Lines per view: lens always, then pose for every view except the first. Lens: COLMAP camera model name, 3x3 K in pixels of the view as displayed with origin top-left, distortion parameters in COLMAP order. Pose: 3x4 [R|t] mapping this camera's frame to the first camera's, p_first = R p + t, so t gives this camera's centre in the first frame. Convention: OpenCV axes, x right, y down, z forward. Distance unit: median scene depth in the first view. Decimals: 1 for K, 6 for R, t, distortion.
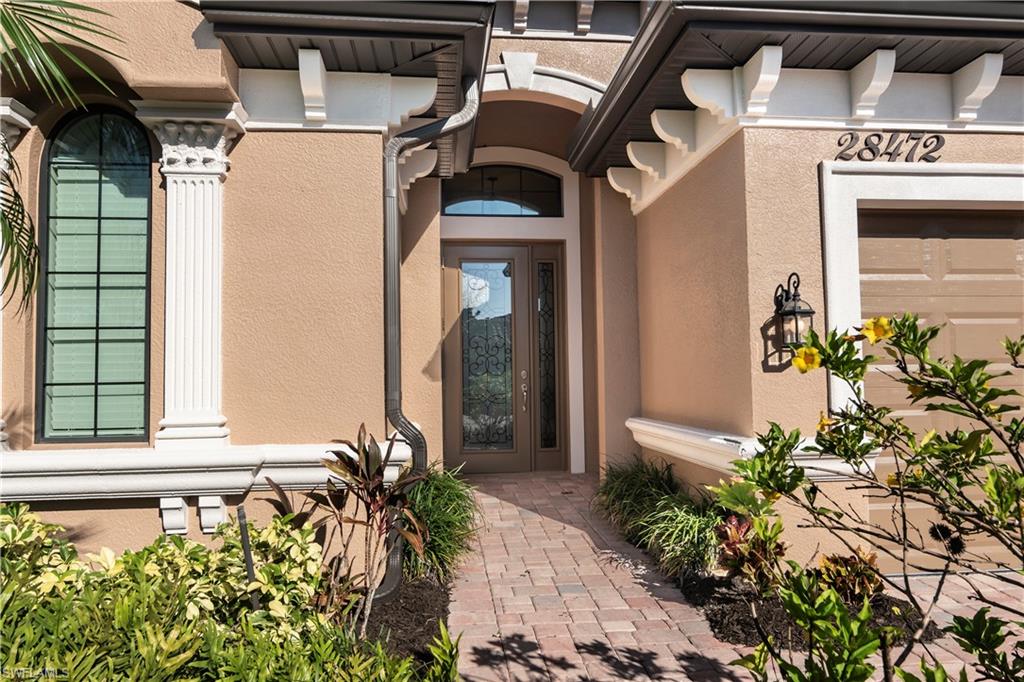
lens RADIAL K [[702.9, 0, 512.0], [0, 702.9, 341.0], [0, 0, 1]] dist [0.000485, 0.000451]
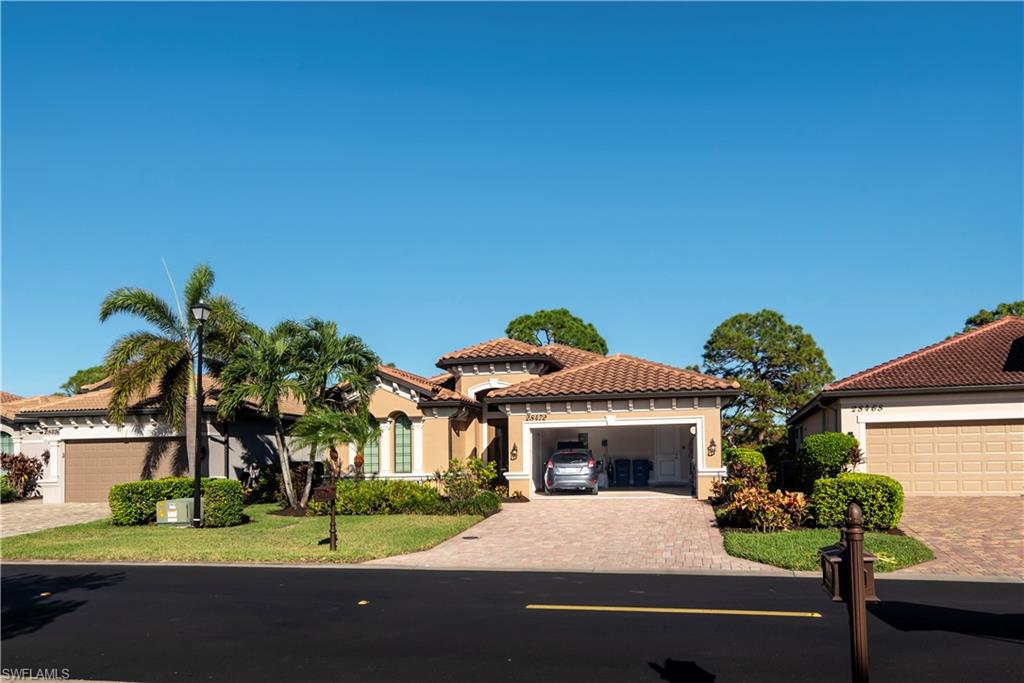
lens RADIAL K [[702.9, 0, 512.0], [0, 702.9, 341.5], [0, 0, 1]] dist [0.000485, 0.000451]
pose [[0.949862, -0.050697, -0.308532, 2.148545], [0.028759, 0.996750, -0.075247, -0.485340], [0.311344, 0.062601, 0.948233, -4.374430]]
